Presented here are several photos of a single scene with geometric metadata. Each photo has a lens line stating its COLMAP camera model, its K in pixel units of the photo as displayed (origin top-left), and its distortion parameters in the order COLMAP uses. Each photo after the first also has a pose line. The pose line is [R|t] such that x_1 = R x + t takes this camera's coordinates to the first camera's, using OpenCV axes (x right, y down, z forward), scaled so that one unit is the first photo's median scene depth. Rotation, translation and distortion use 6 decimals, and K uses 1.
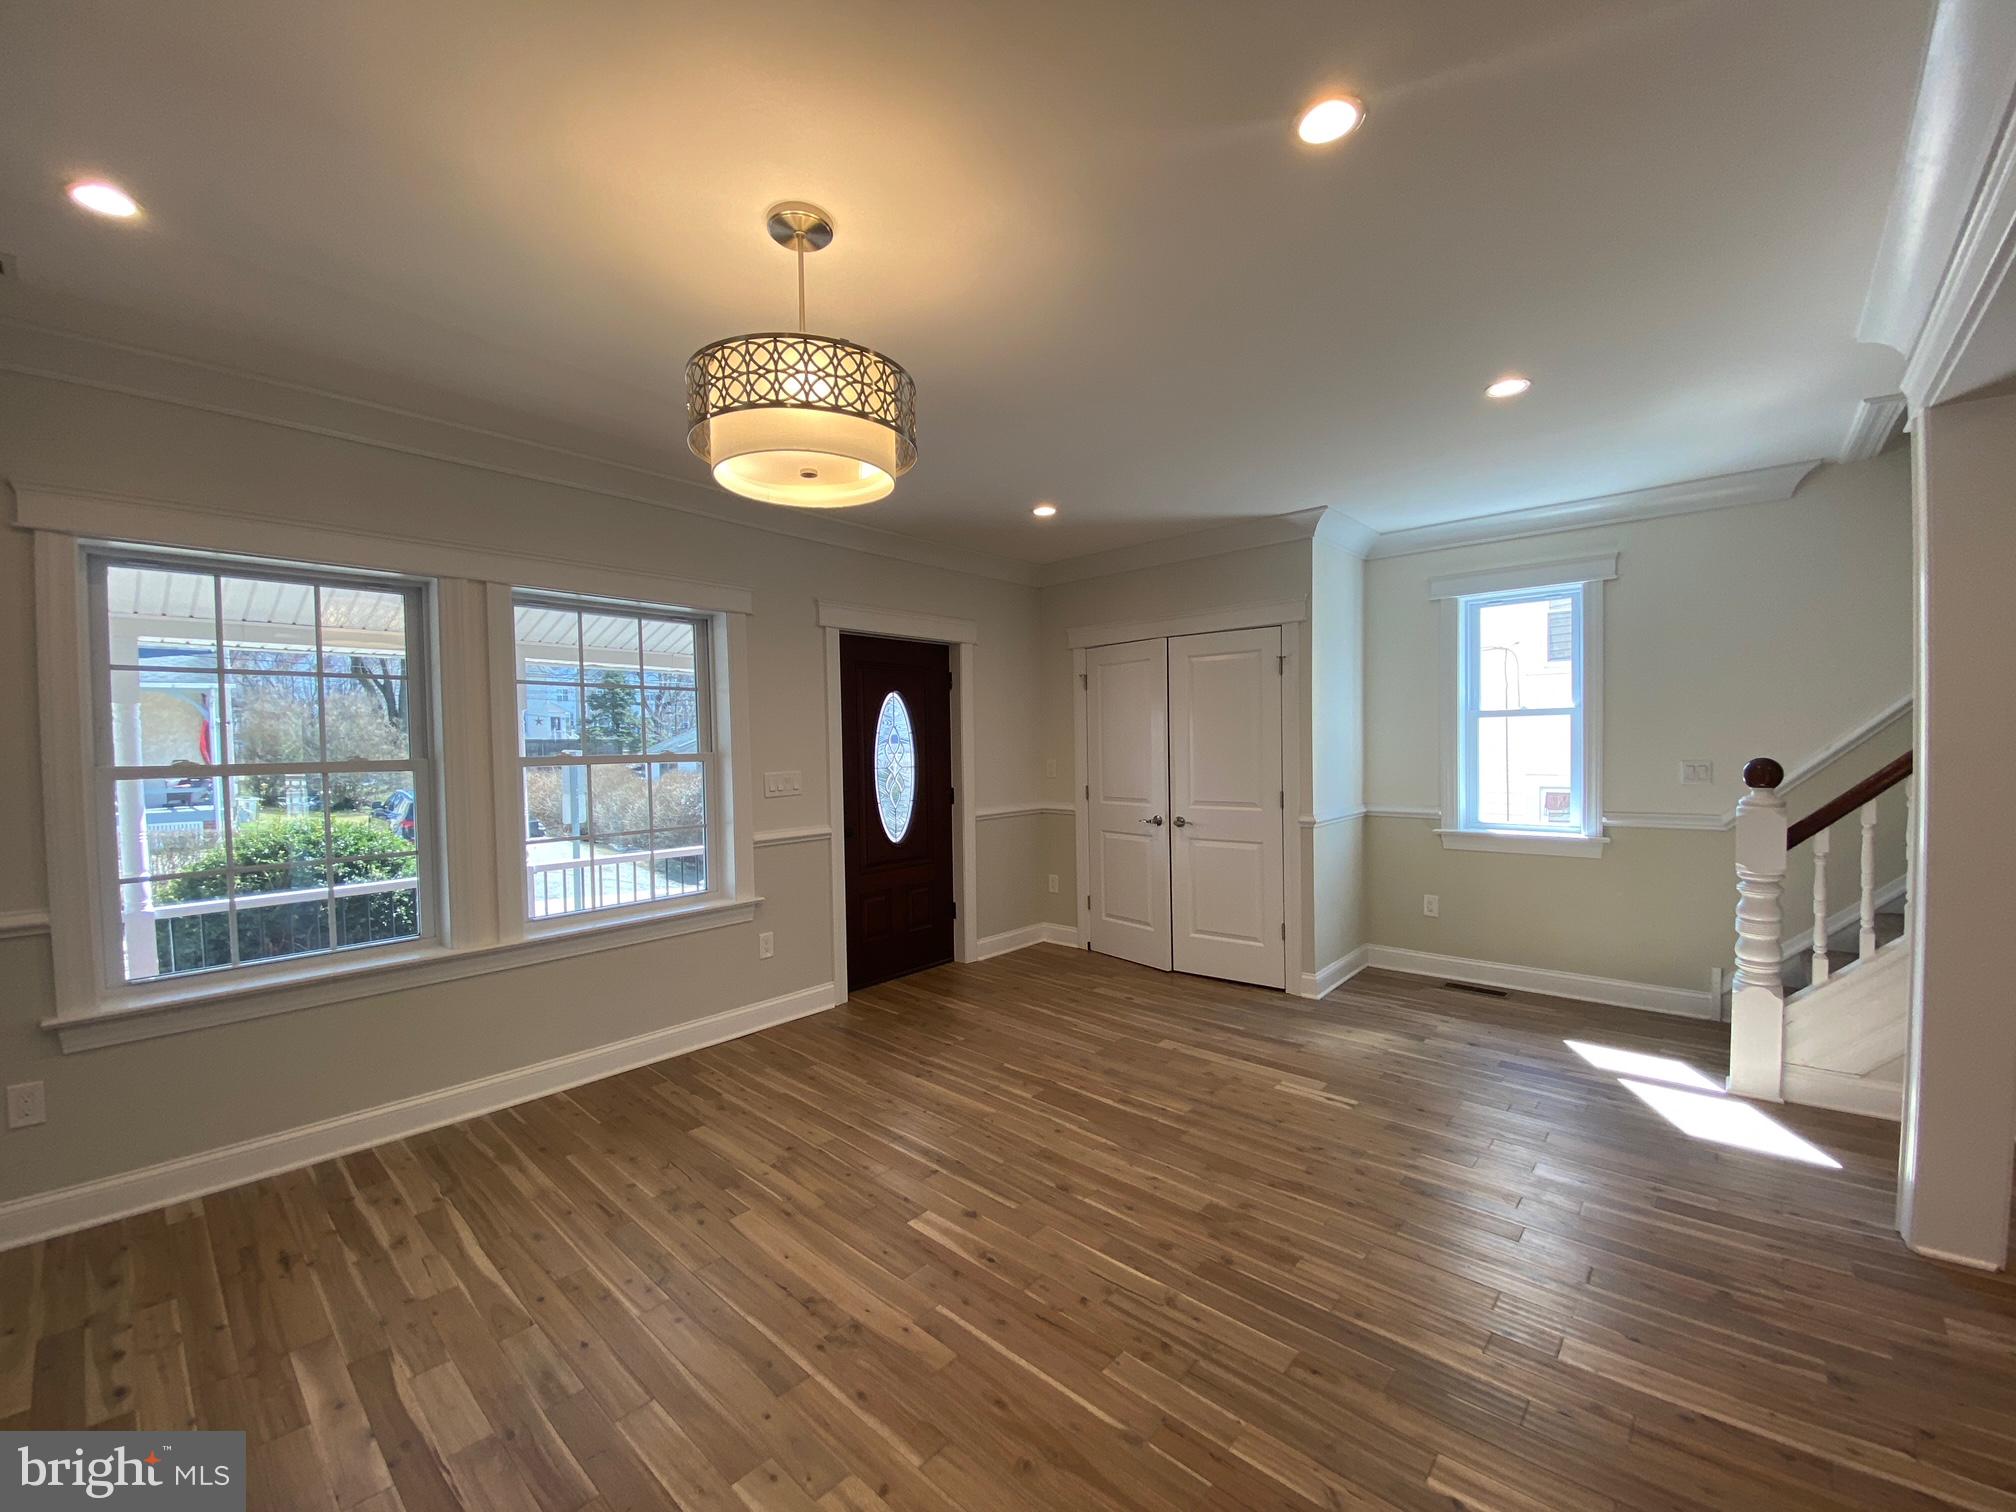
lens RADIAL K [[820.7, 0, 994.9], [0, 820.7, 761.6], [0, 0, 1]] dist [-0.002779, -0.000819]
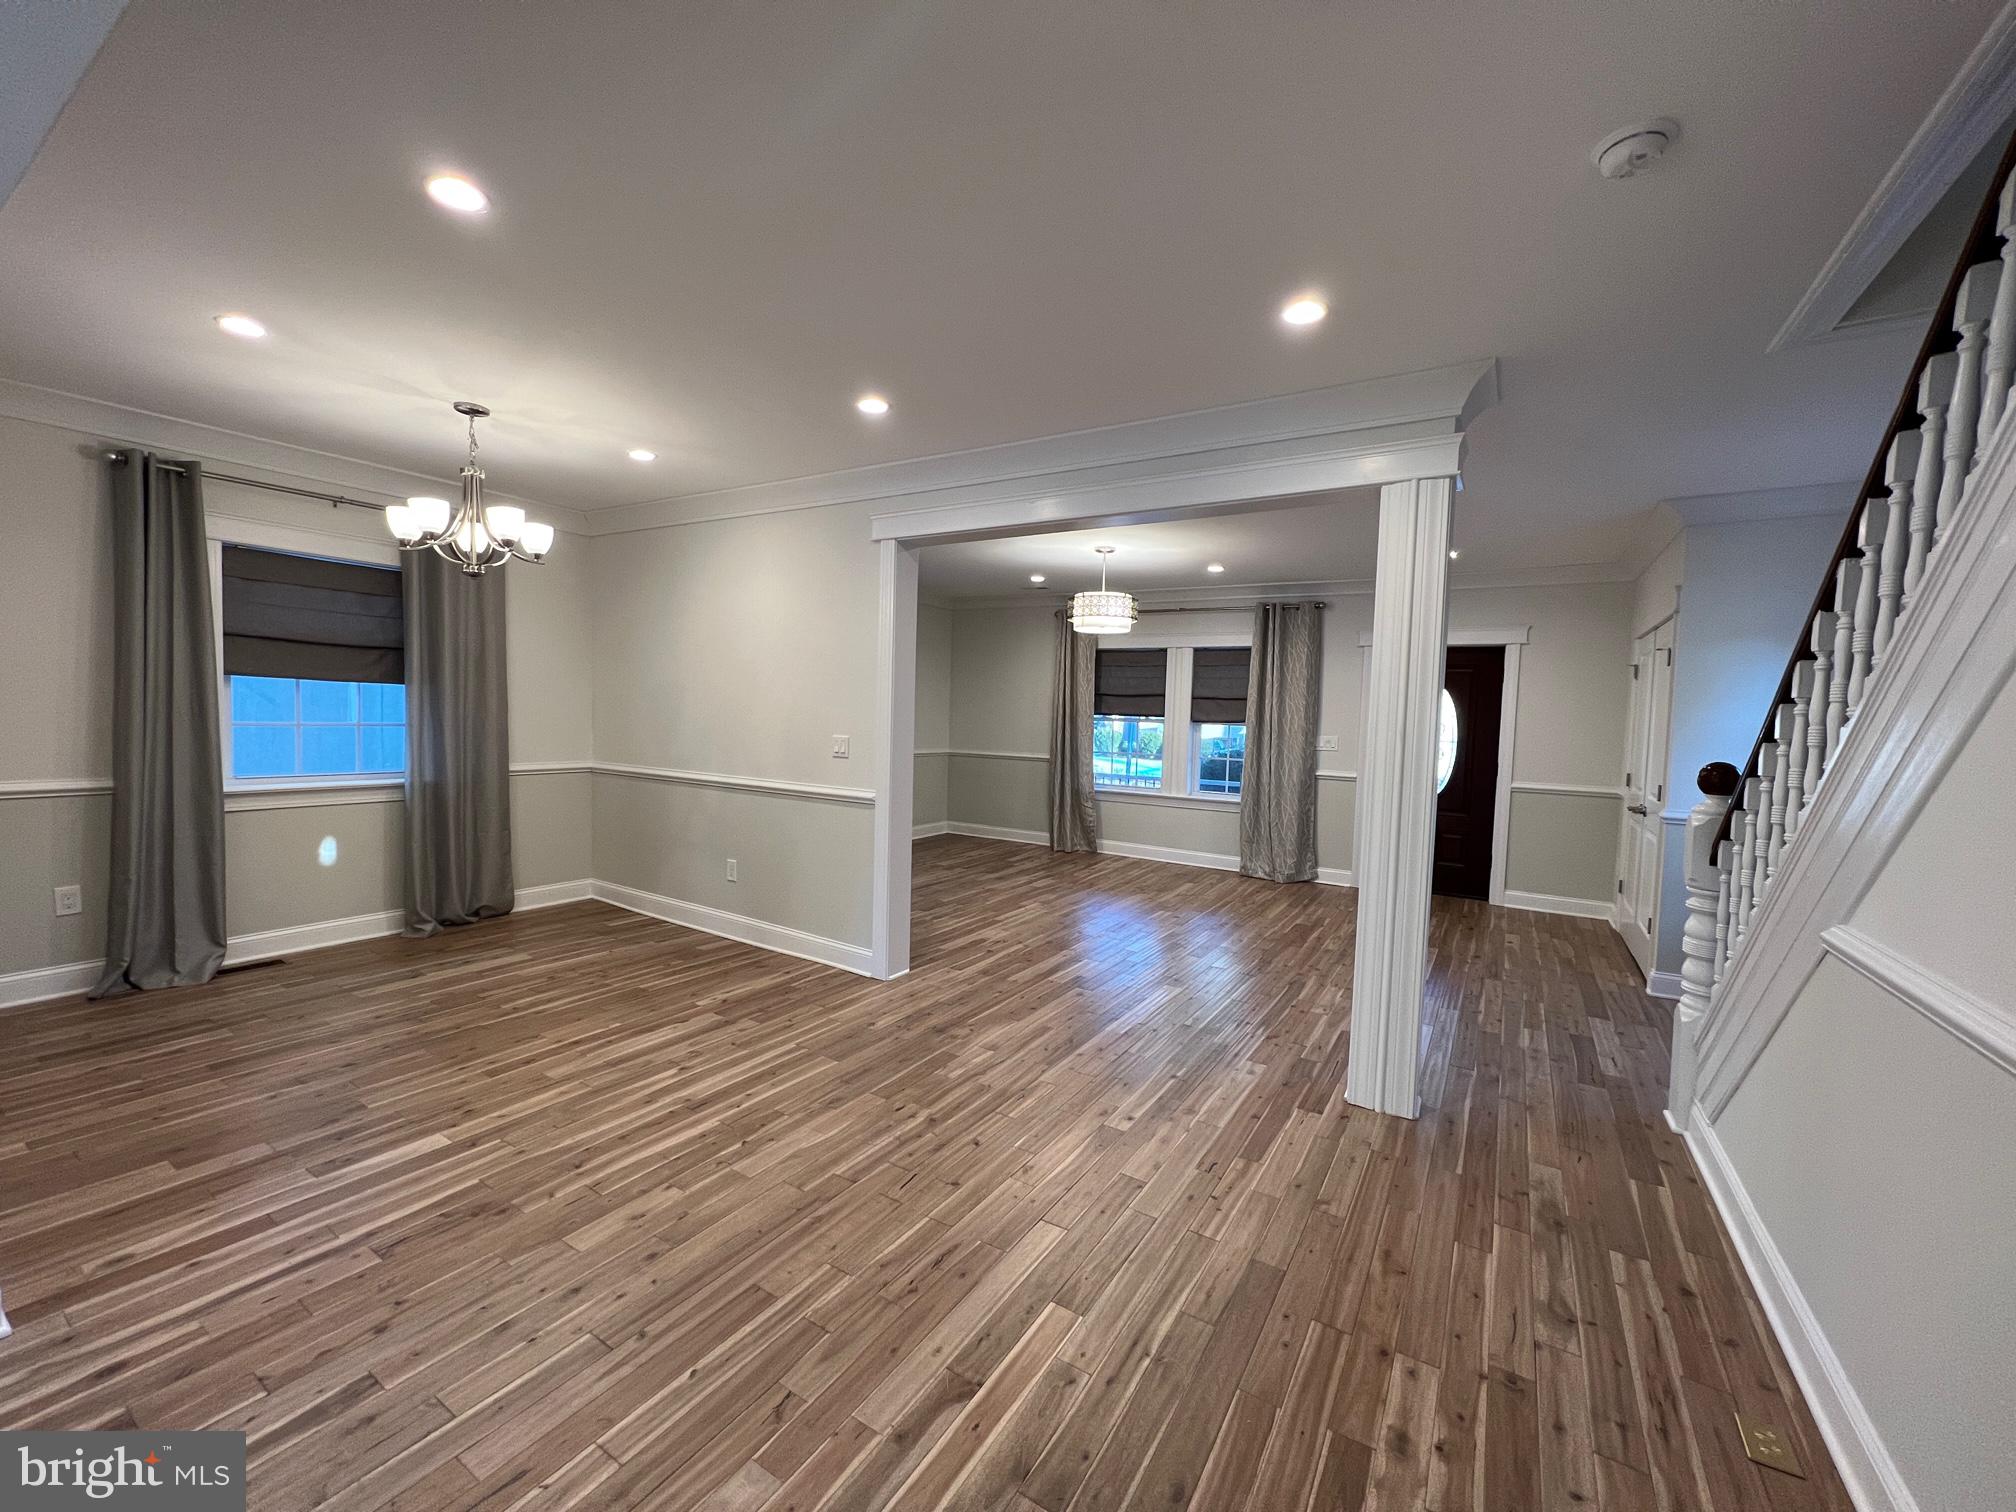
lens RADIAL K [[813.7, 0, 1005.7], [0, 813.7, 753.5], [0, 0, 1]] dist [0.002364, 0.000030]
pose [[0.191424, 0.074251, -0.978695, 1.566626], [-0.059309, 0.996187, 0.063978, -0.027323], [0.979714, 0.045798, 0.195098, 0.031327]]
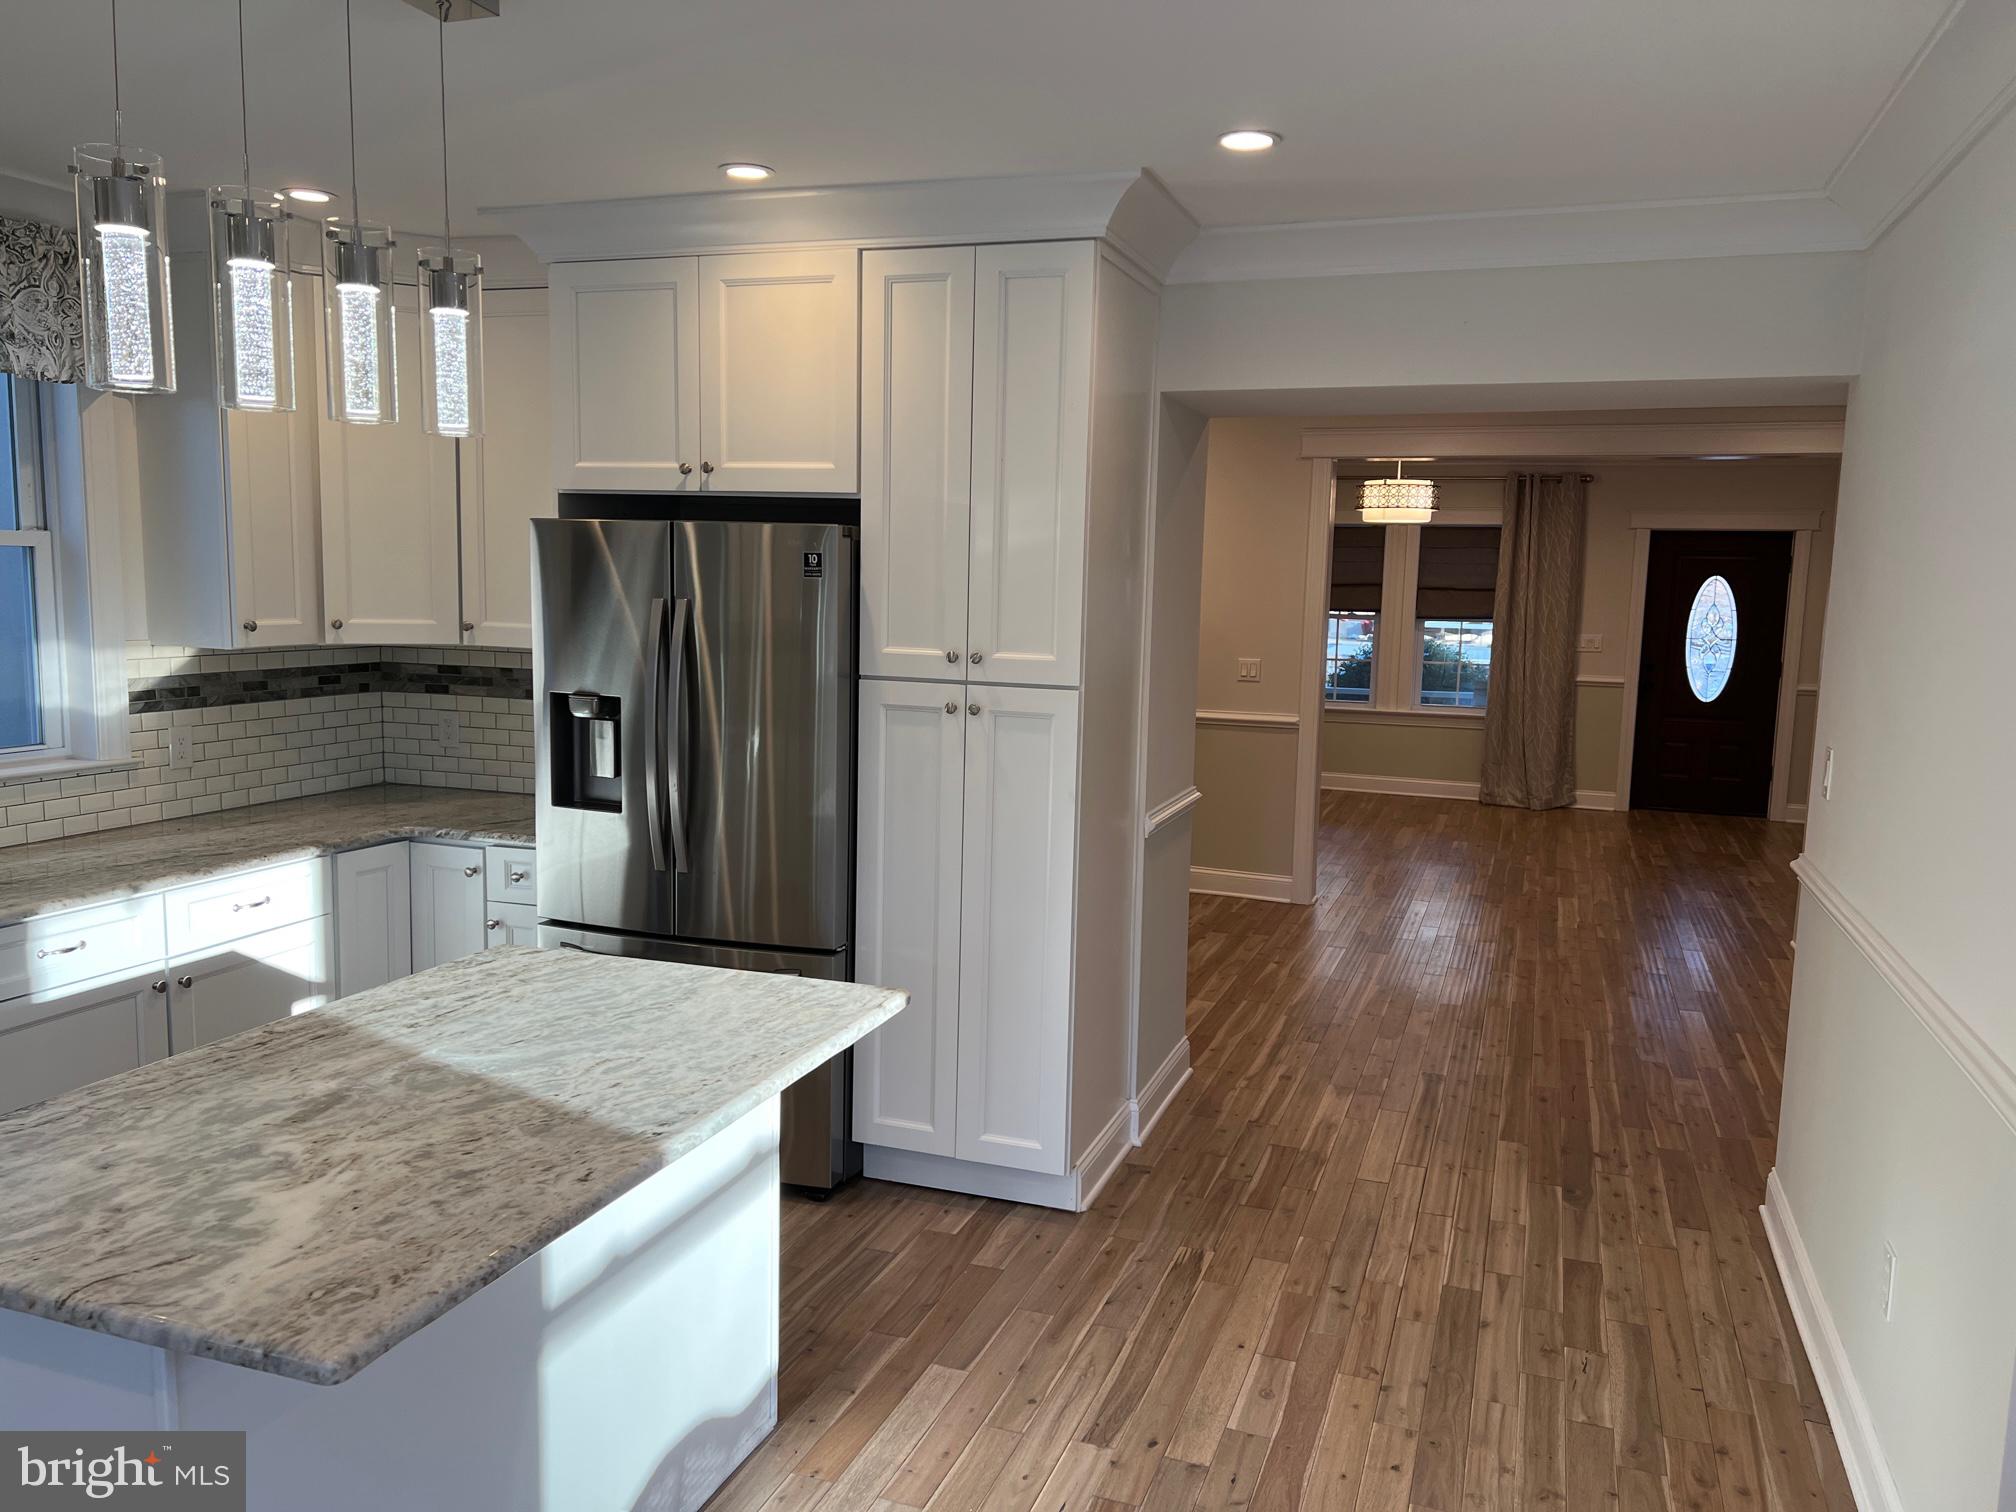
lens RADIAL K [[1506.7, 0, 1001.9], [0, 1506.7, 754.1], [0, 0, 1]] dist [0.033604, -0.001542]
pose [[0.388168, 0.137940, -0.911207, 2.219957], [-0.050292, 0.990432, 0.128509, -0.090009], [0.920215, -0.004056, 0.391391, -1.221880]]
